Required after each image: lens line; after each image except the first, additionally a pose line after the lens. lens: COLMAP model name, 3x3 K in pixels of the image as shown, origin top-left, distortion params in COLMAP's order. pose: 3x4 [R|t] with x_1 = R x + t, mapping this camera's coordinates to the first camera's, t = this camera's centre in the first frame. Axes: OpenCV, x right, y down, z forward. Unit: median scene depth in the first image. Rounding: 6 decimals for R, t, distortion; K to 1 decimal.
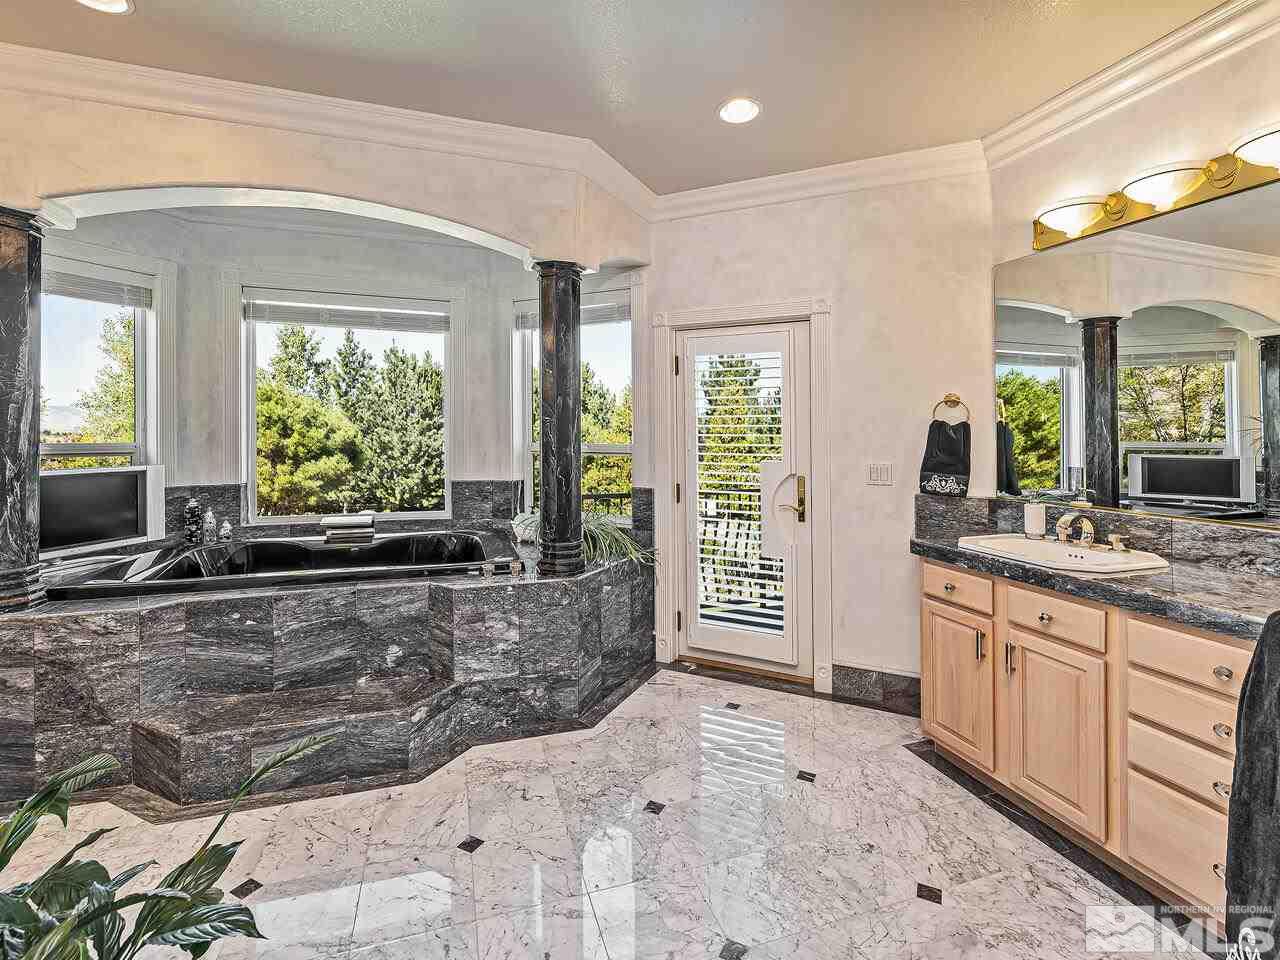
lens RADIAL K [[595.5, 0, 635.6], [0, 595.5, 419.1], [0, 0, 1]] dist [-0.000182, -0.001226]
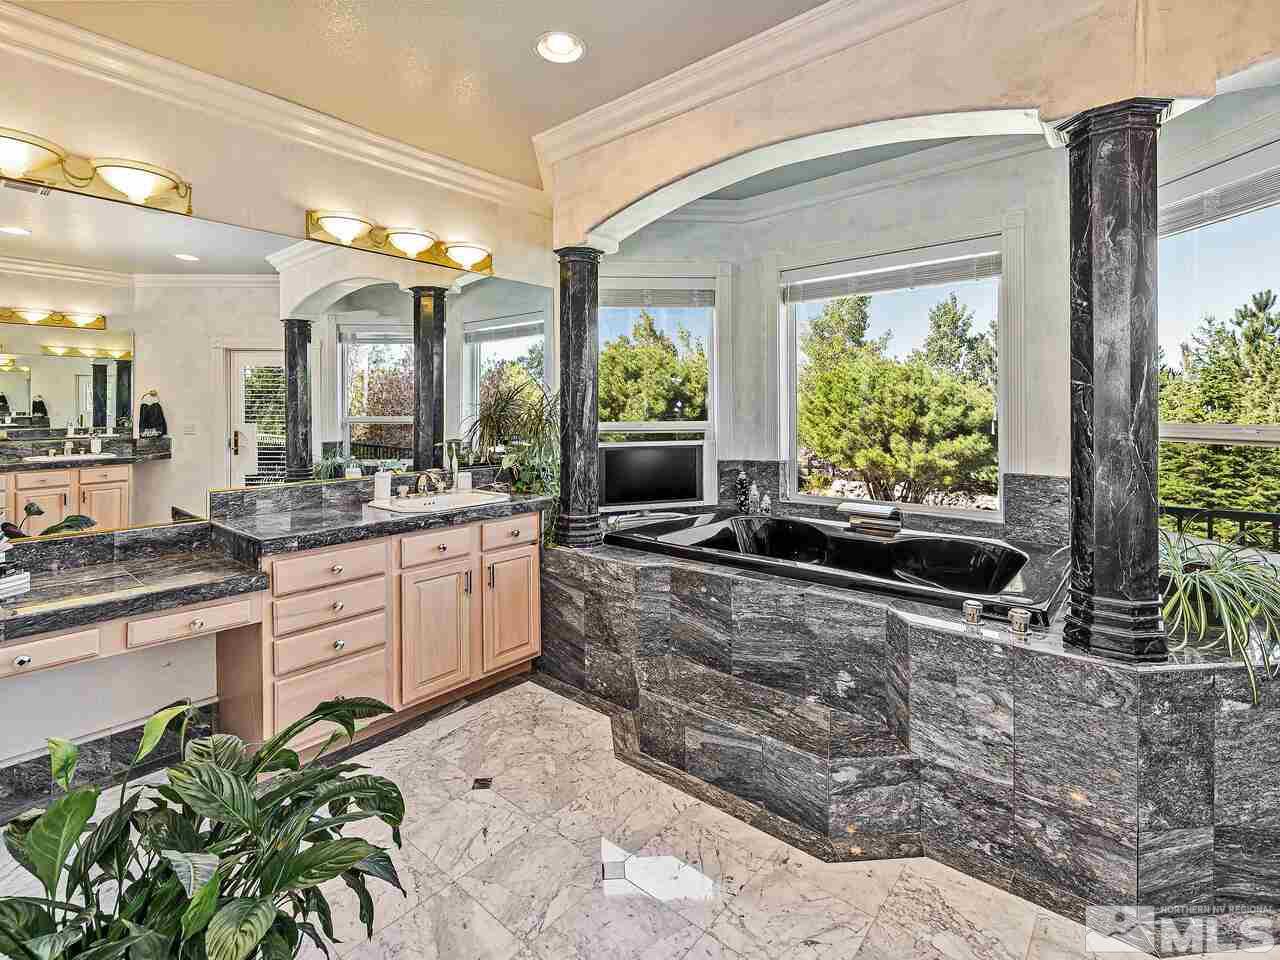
lens RADIAL K [[595.5, 0, 635.6], [0, 595.5, 419.1], [0, 0, 1]] dist [-0.000182, -0.001226]
pose [[0.524540, -0.000461, -0.851386, 0.133857], [0.031982, 0.999305, 0.019163, 0.010221], [0.850785, -0.037281, 0.524190, 0.335616]]
